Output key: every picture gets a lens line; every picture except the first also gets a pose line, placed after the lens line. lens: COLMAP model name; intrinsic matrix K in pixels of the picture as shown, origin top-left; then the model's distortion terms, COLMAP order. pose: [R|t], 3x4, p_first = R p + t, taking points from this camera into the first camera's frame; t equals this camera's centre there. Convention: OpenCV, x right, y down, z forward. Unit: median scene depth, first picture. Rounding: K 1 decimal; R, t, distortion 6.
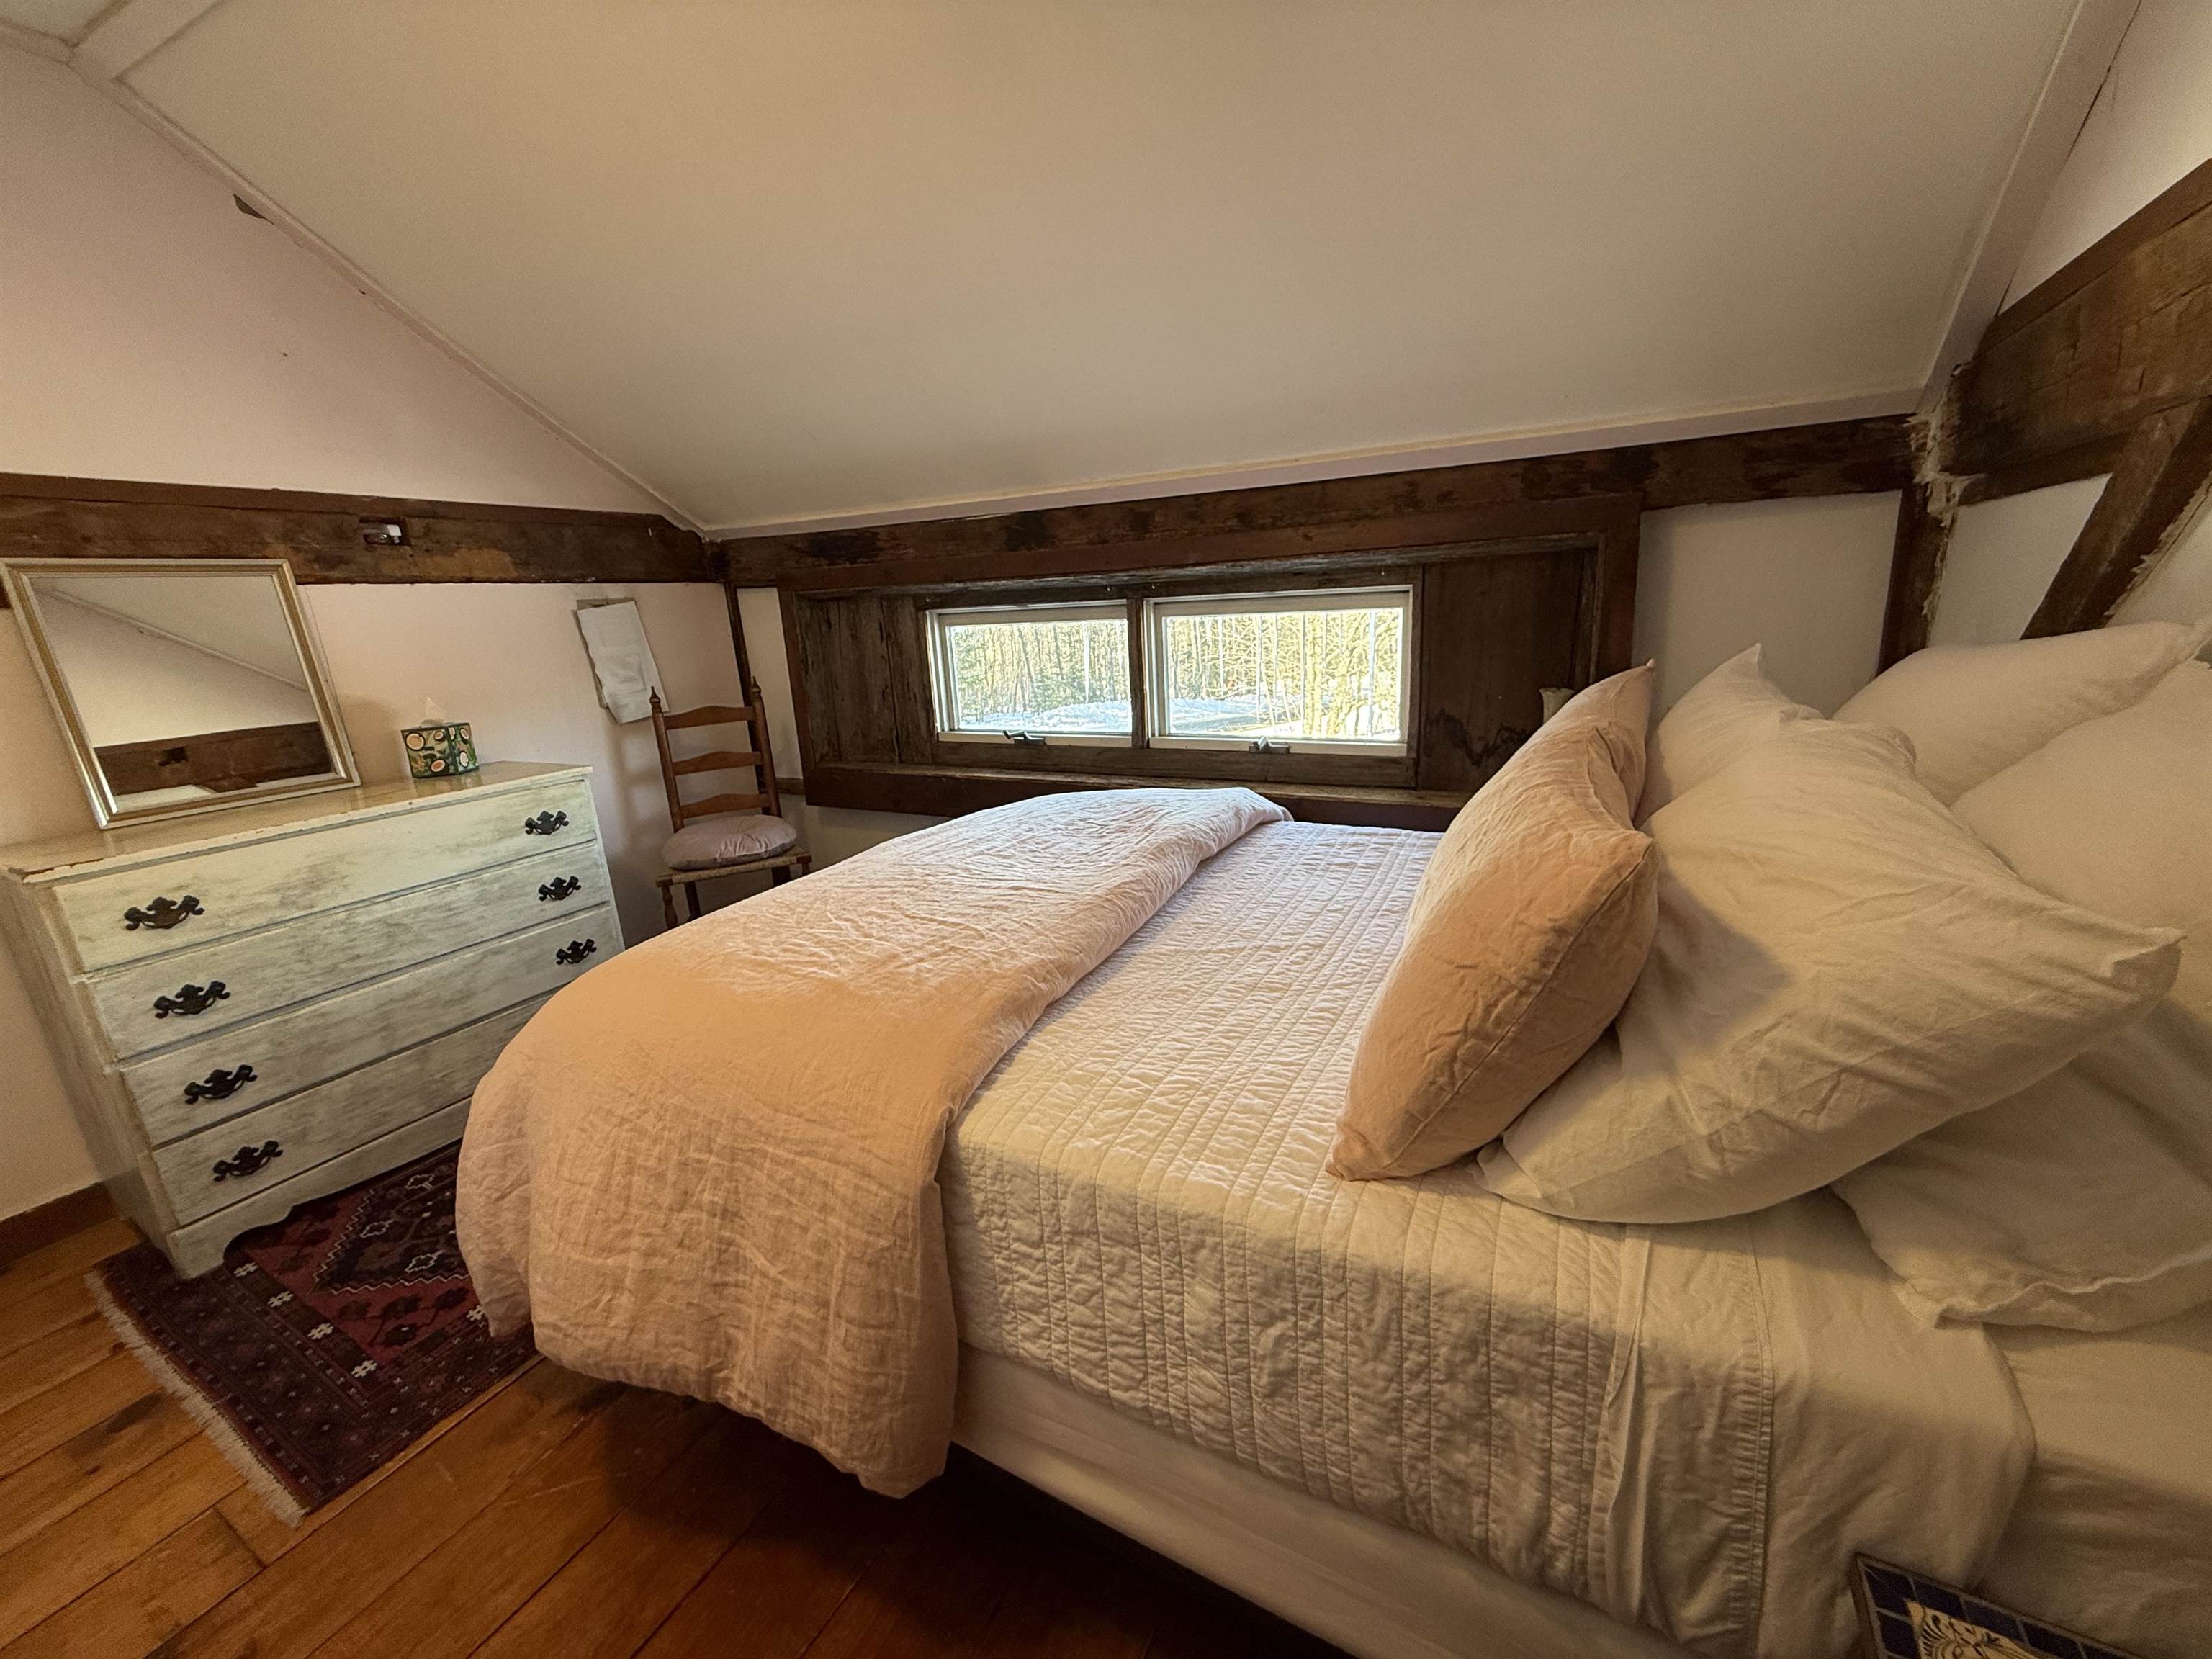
lens RADIAL K [[877.2, 0, 1103.3], [0, 877.2, 829.0], [0, 0, 1]] dist [-0.001367, 0.000005]
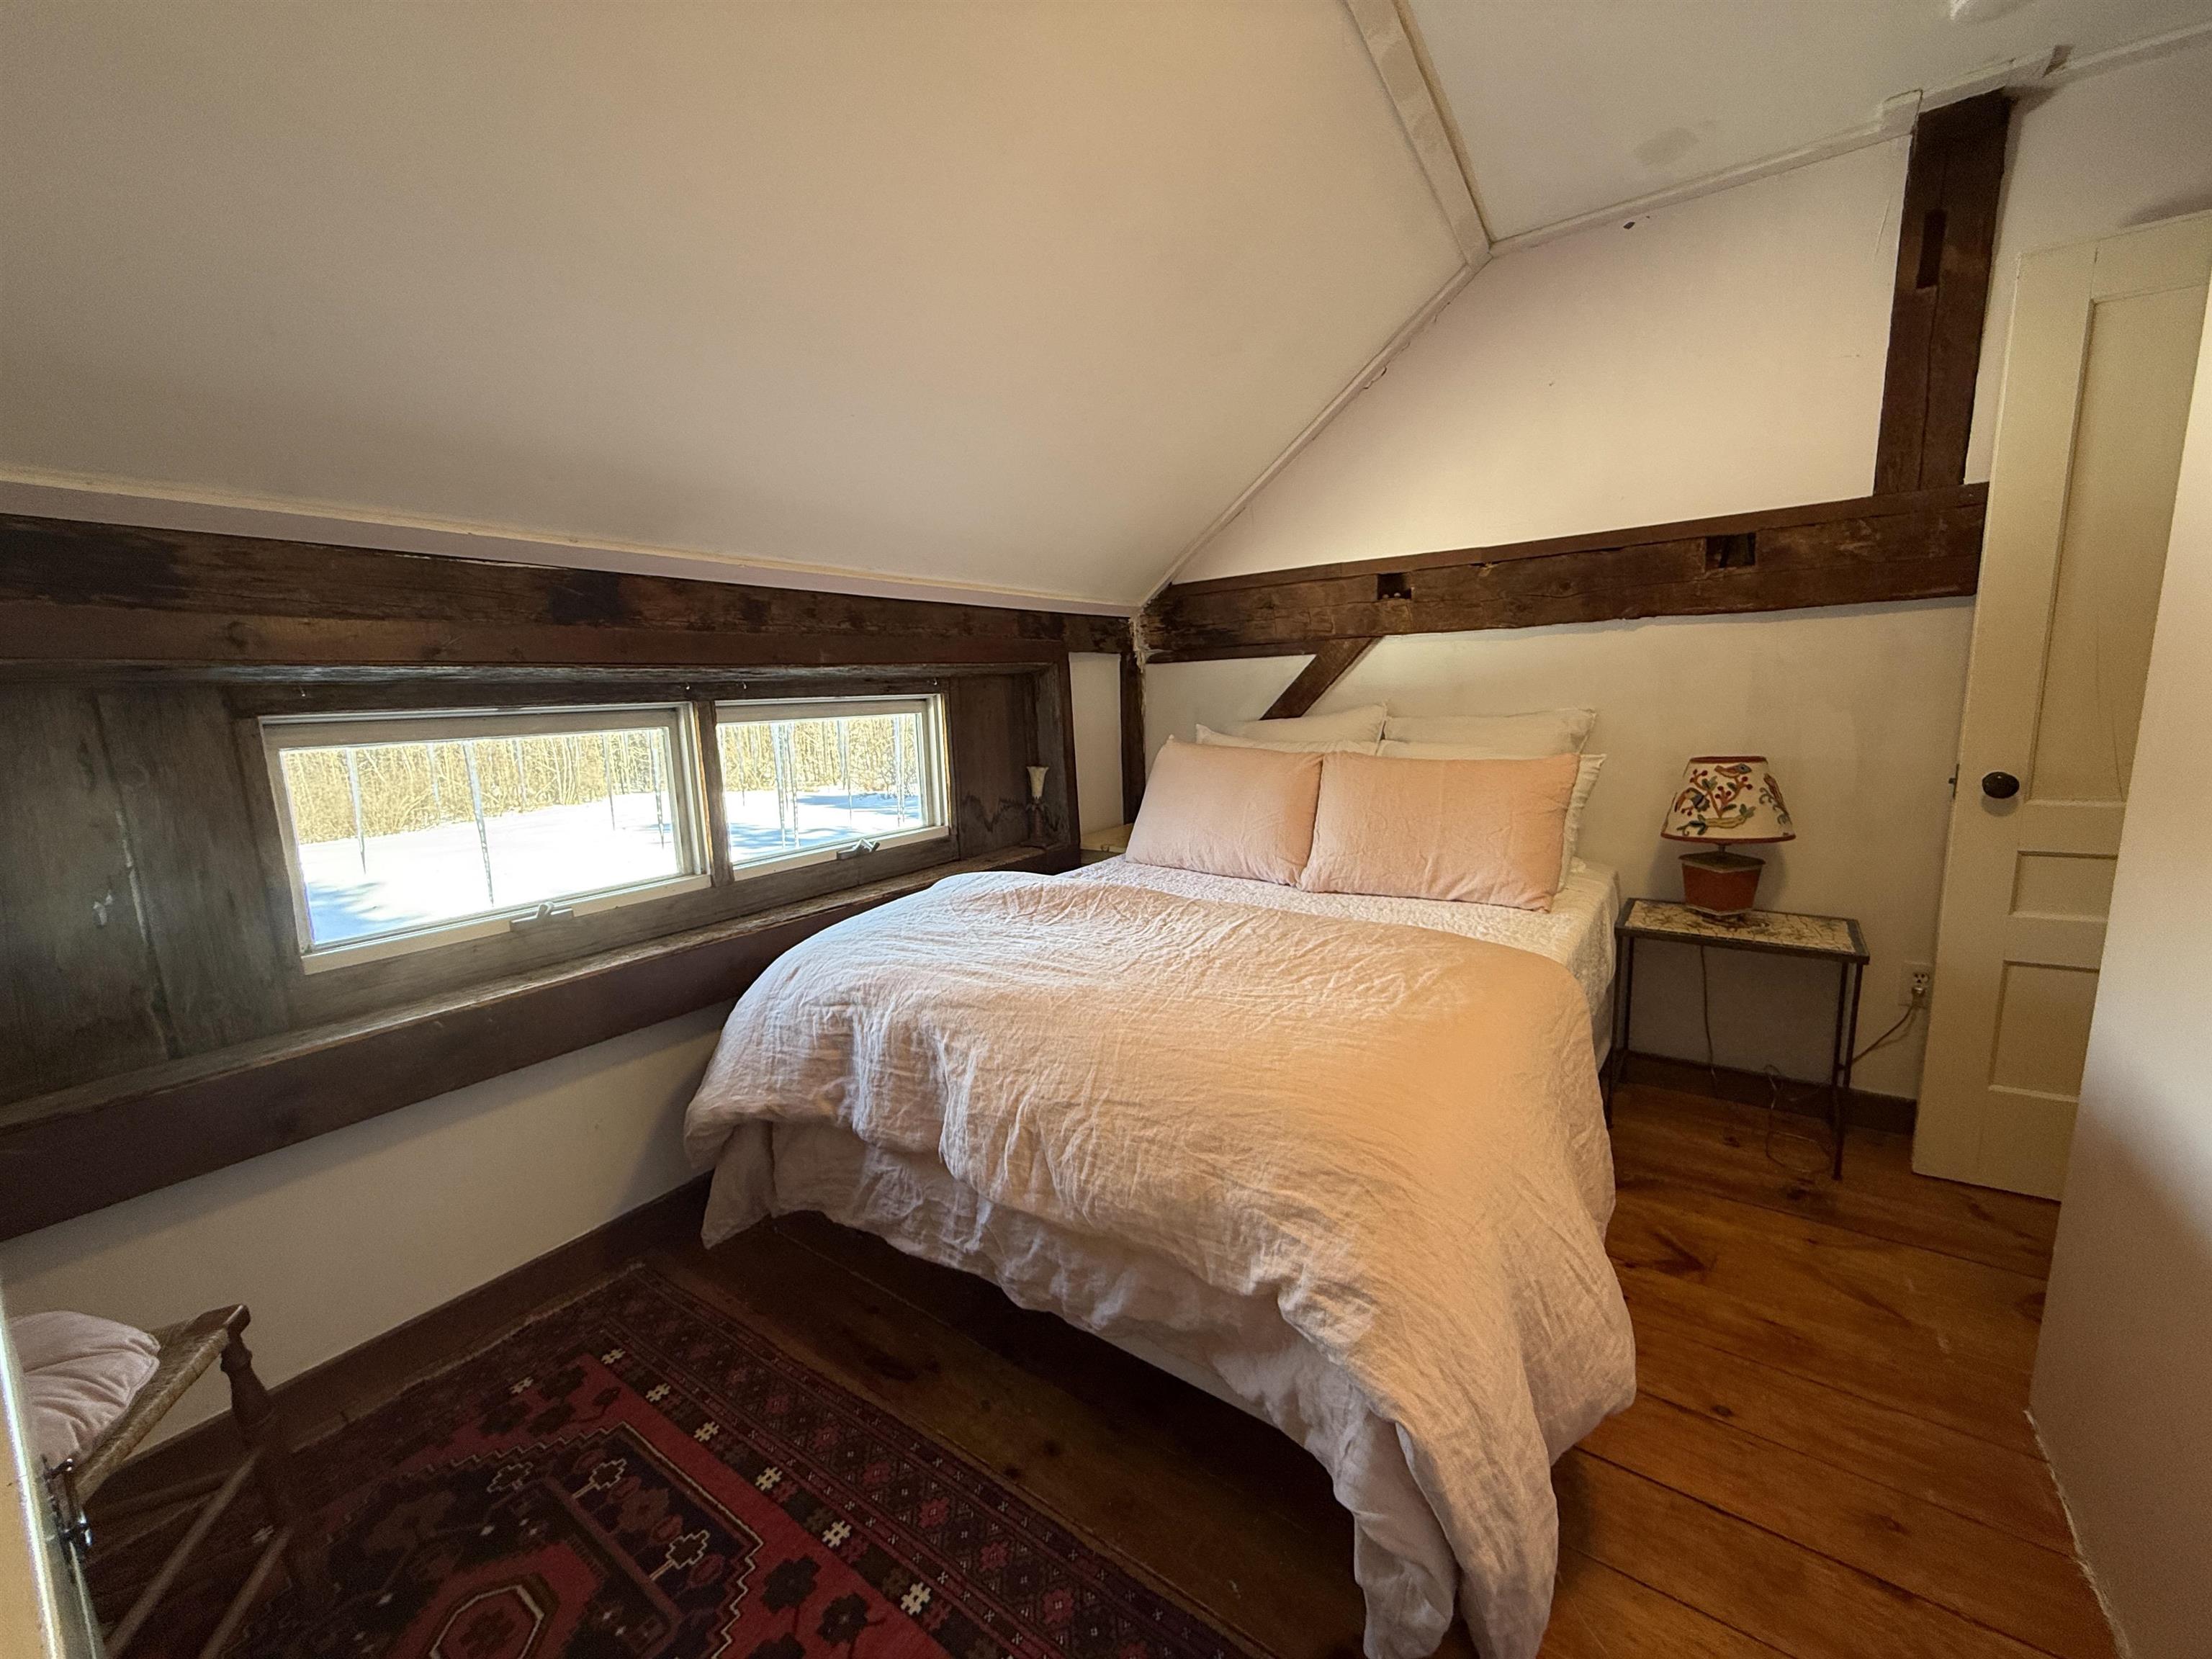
lens RADIAL K [[877.2, 0, 1103.3], [0, 877.2, 829.0], [0, 0, 1]] dist [-0.001367, 0.000005]
pose [[0.120456, -0.112524, 0.986321, -0.836830], [0.271433, 0.959428, 0.076306, -0.130489], [-0.954890, 0.258529, 0.146111, 0.655760]]
